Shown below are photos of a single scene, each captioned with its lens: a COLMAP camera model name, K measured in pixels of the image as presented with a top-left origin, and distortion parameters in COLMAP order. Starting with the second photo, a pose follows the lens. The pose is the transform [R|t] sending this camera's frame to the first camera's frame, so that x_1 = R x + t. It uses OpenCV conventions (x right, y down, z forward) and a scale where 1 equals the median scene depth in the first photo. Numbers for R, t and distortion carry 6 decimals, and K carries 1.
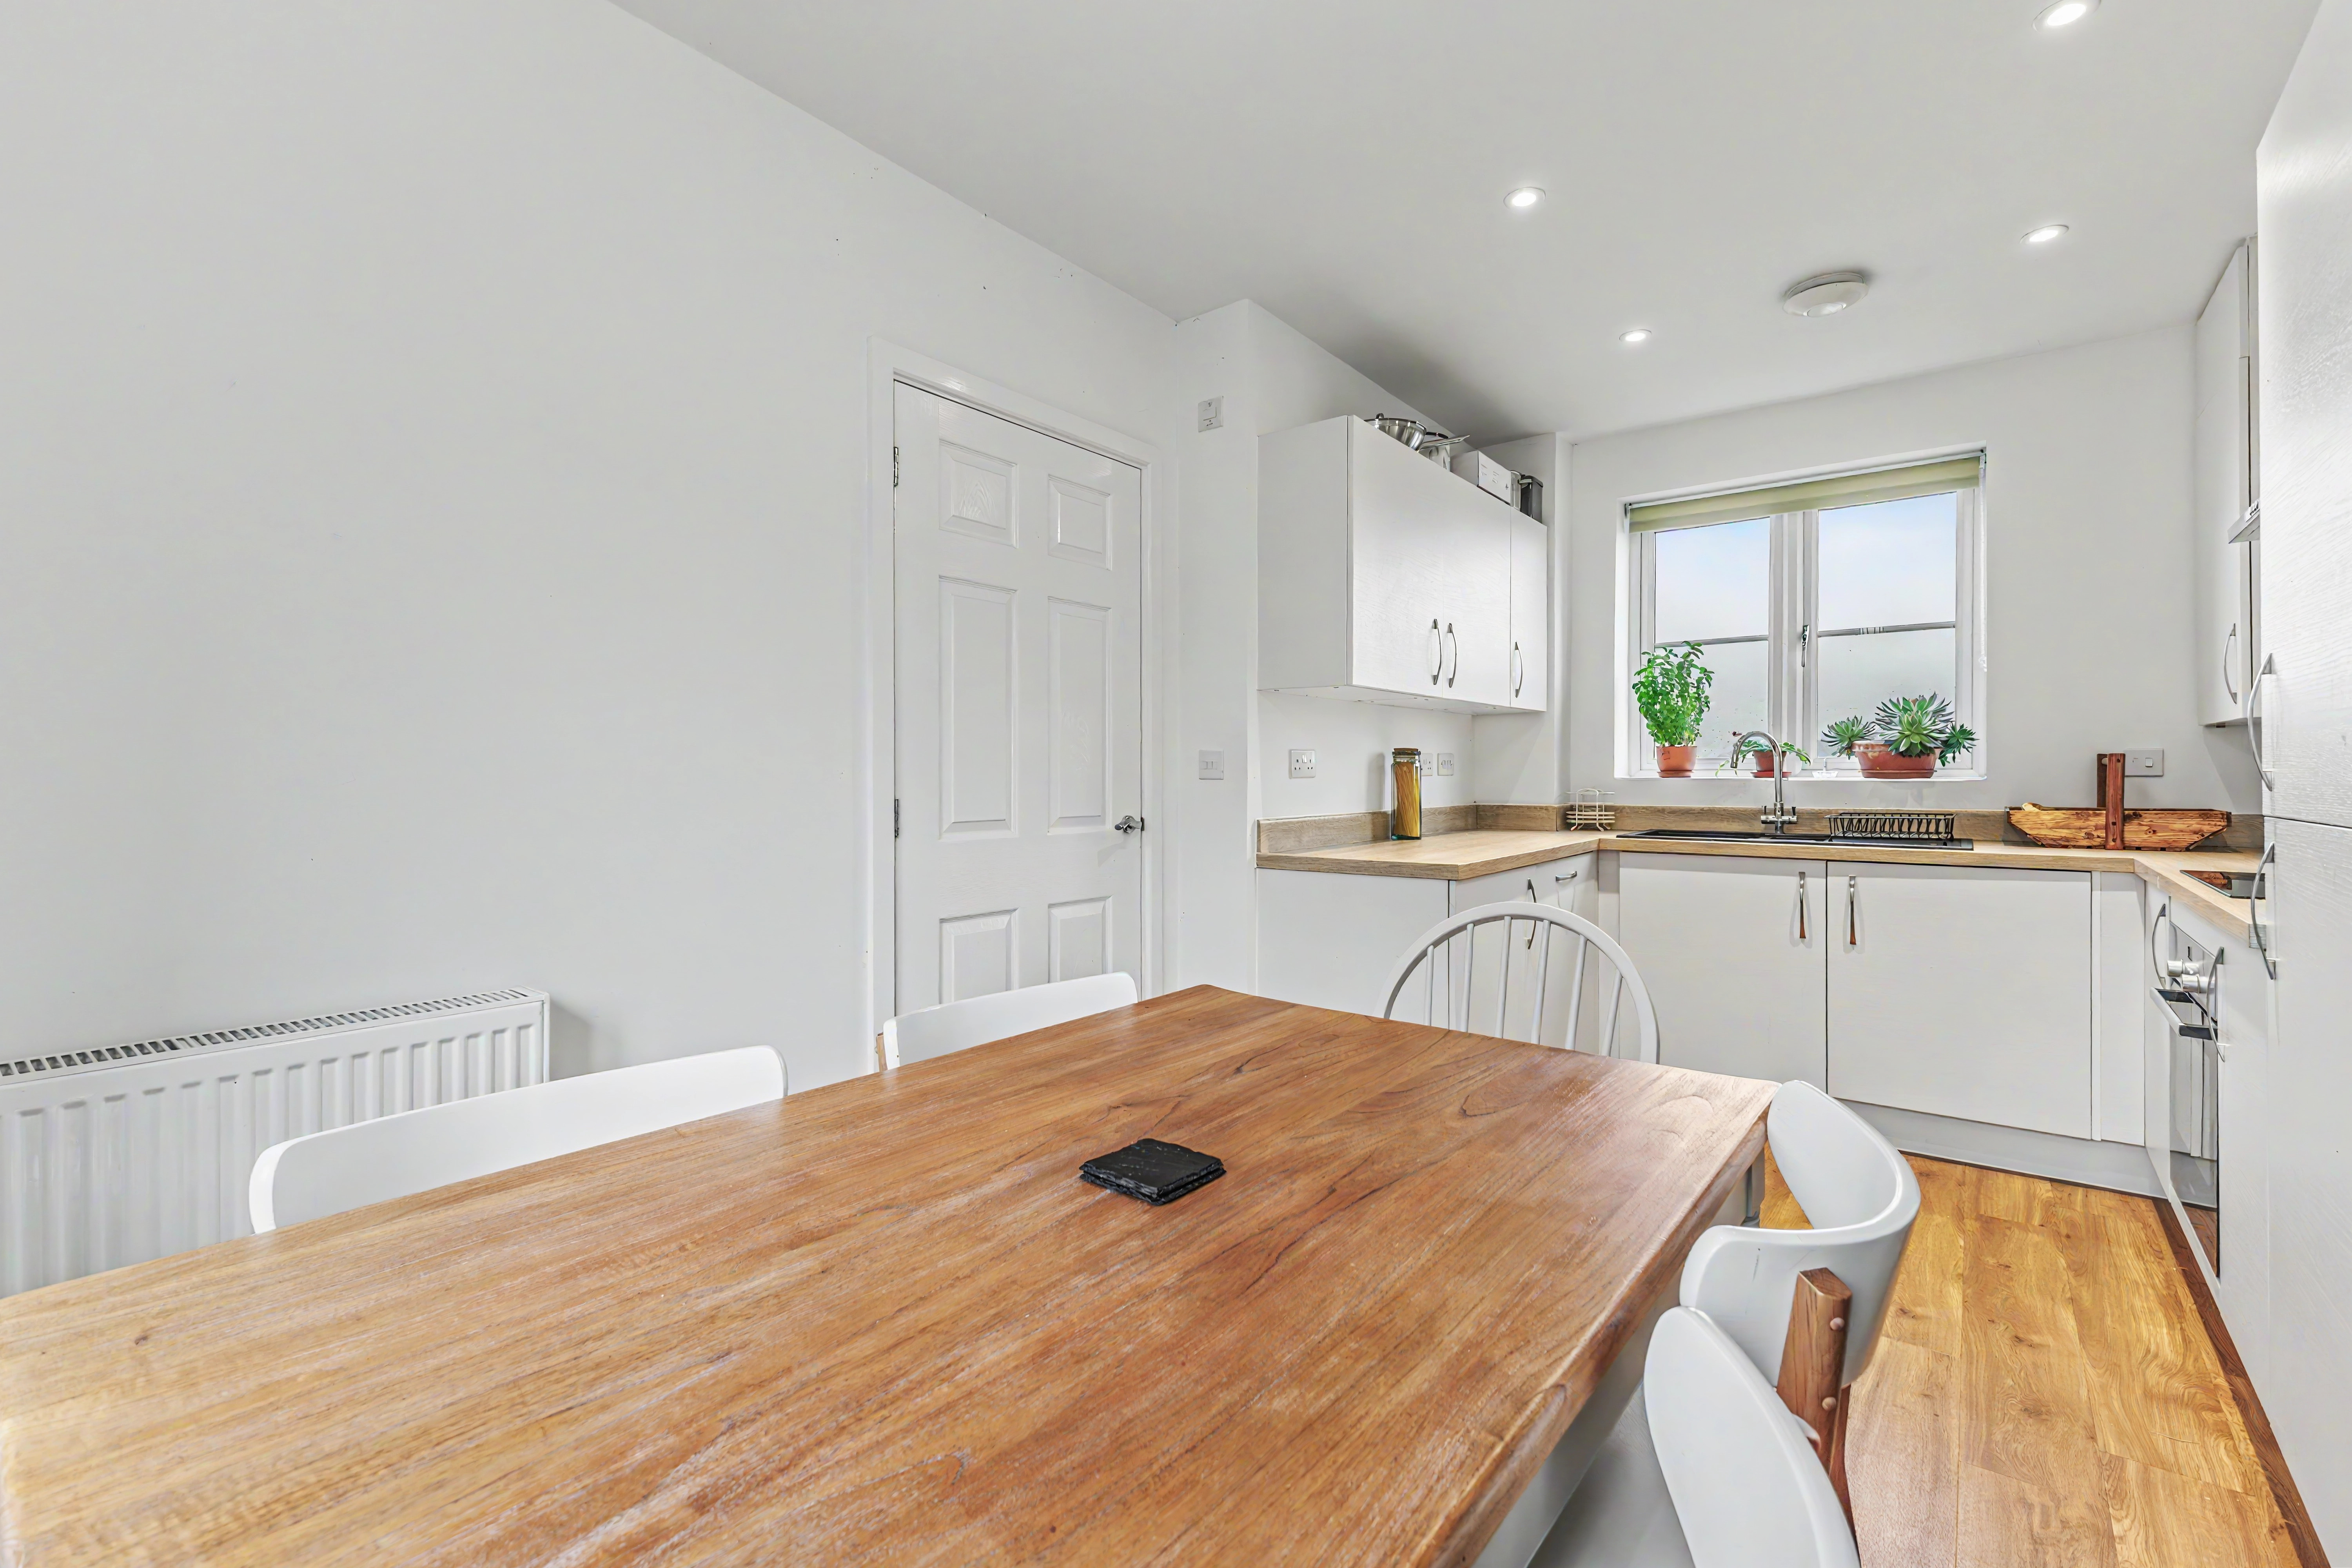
lens RADIAL K [[1021.7, 0, 1177.5], [0, 1021.7, 781.3], [0, 0, 1]] dist [0.014351, -0.002773]
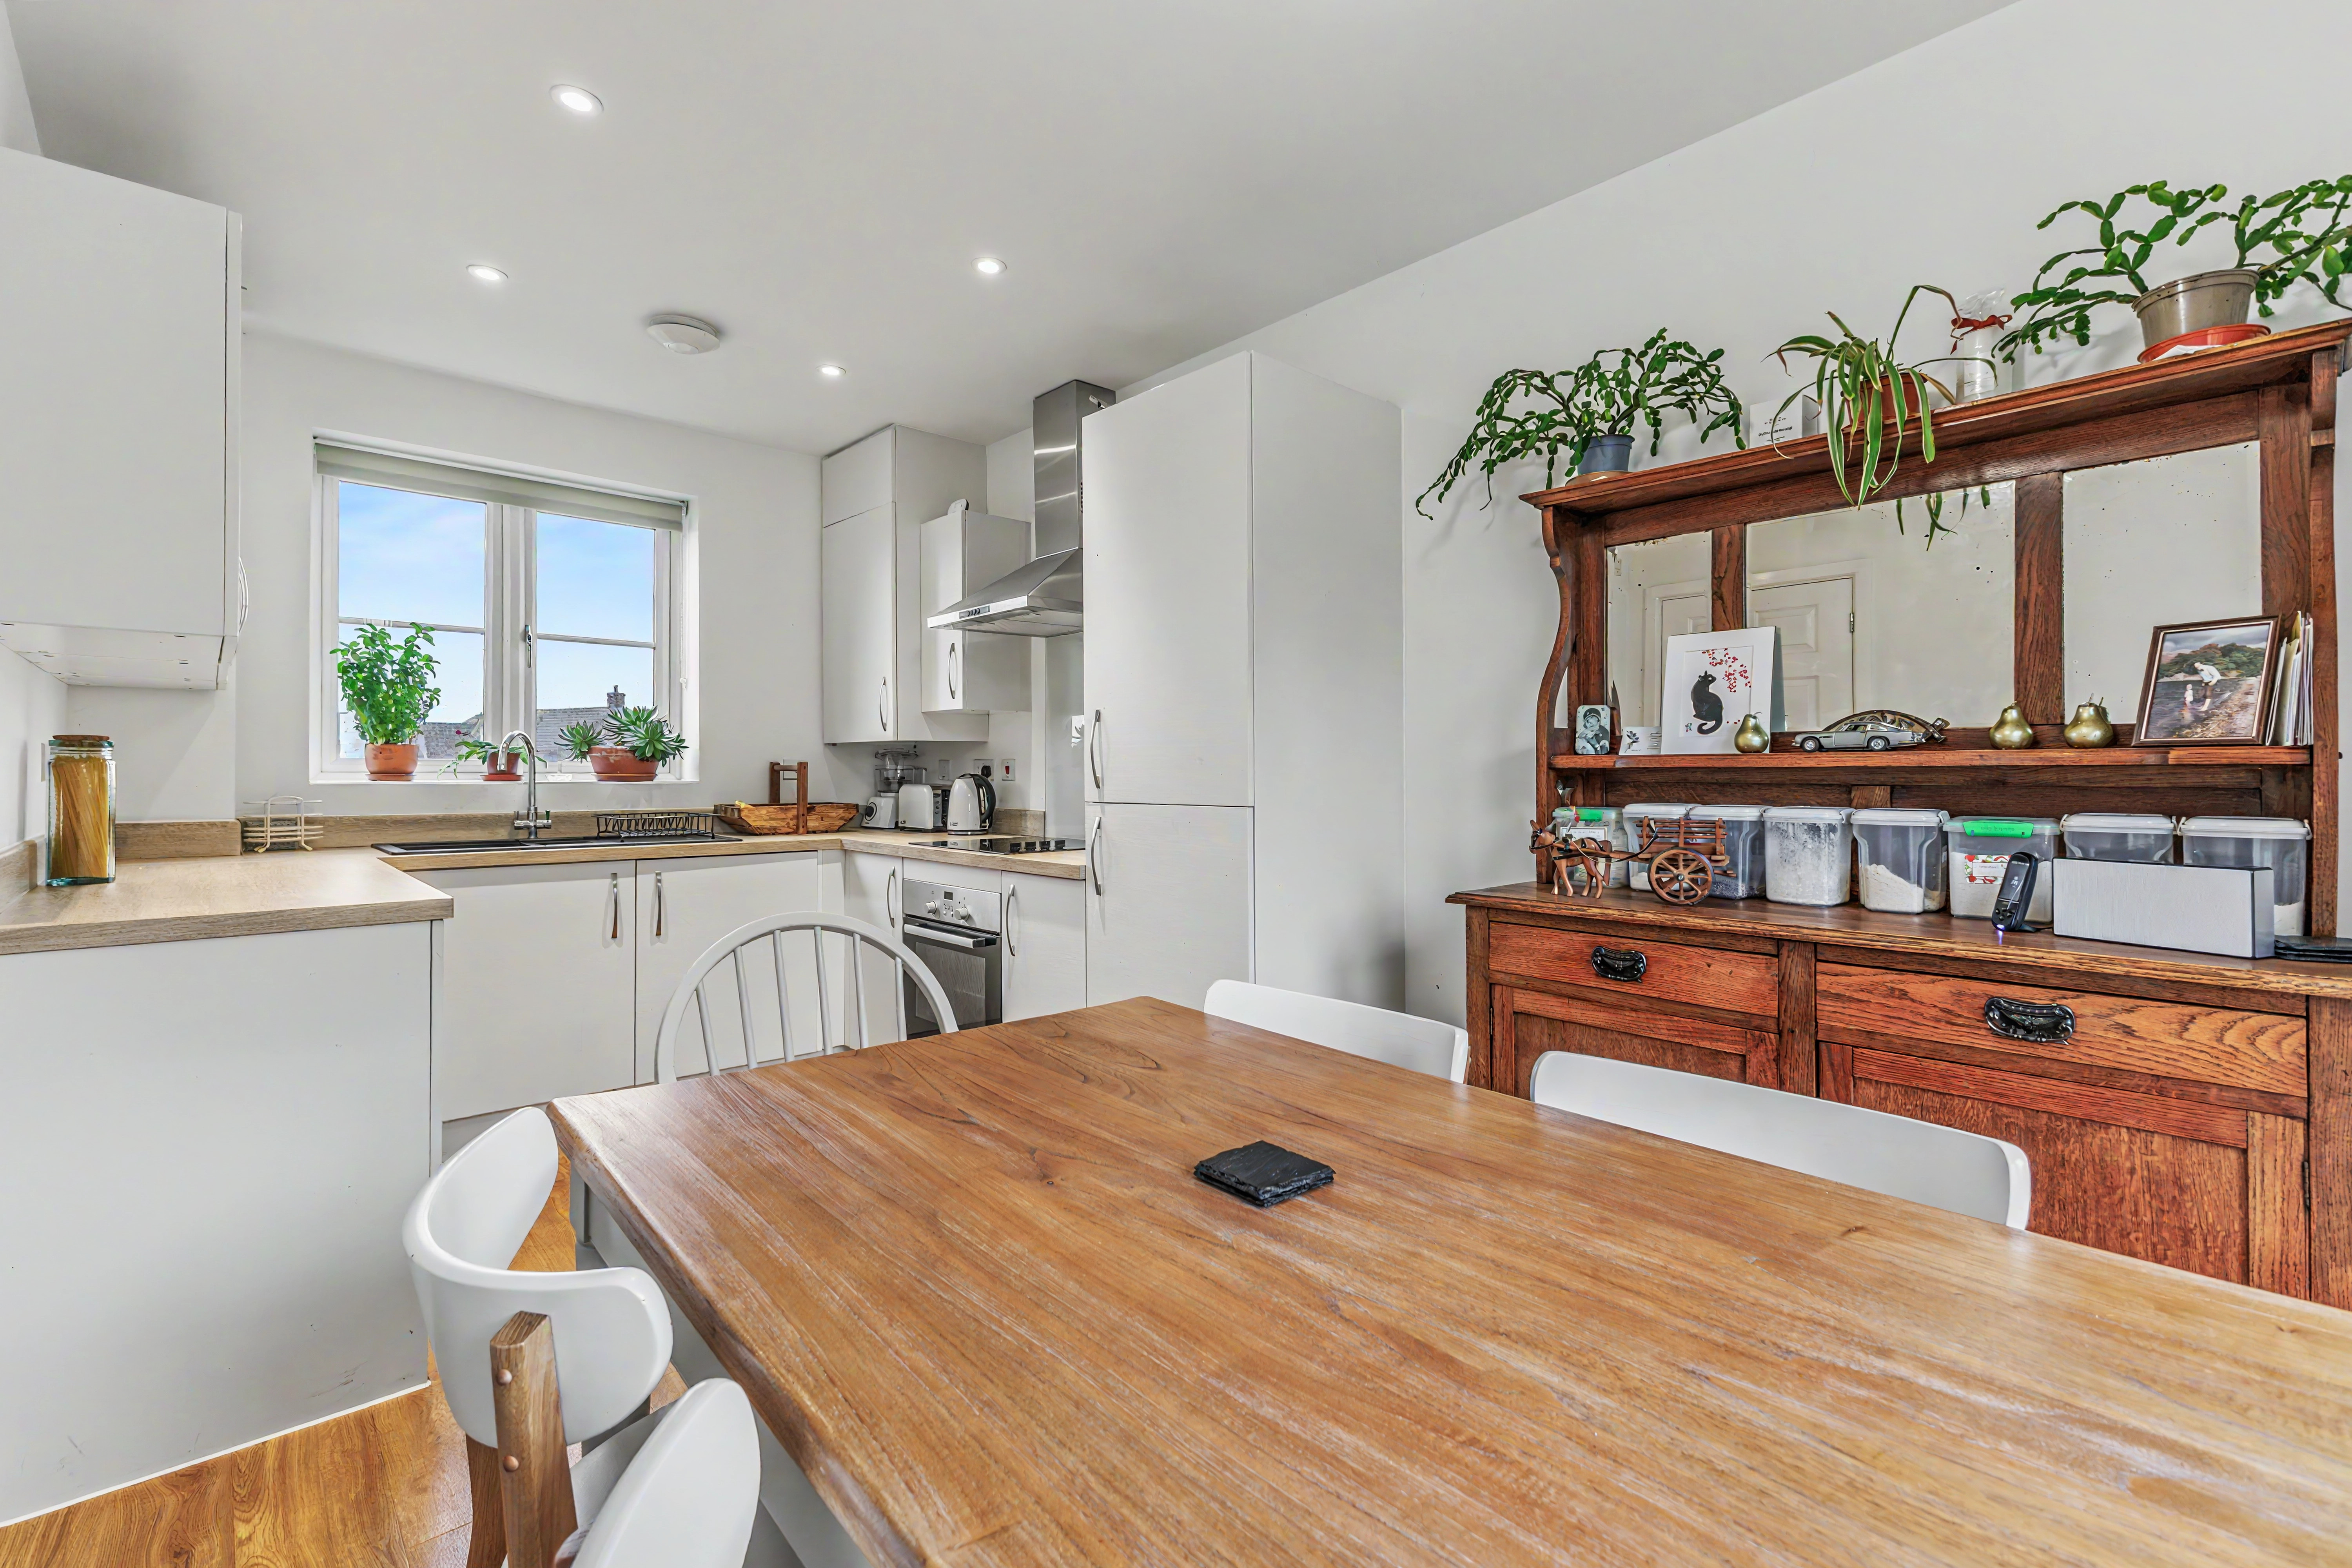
lens RADIAL K [[1021.7, 0, 1186.1], [0, 1021.7, 776.4], [0, 0, 1]] dist [0.014351, -0.002773]
pose [[0.166646, 0.001383, 0.986016, -0.736484], [0.005097, 0.999984, -0.002264, -0.007005], [-0.986004, 0.005403, 0.166636, 0.644488]]
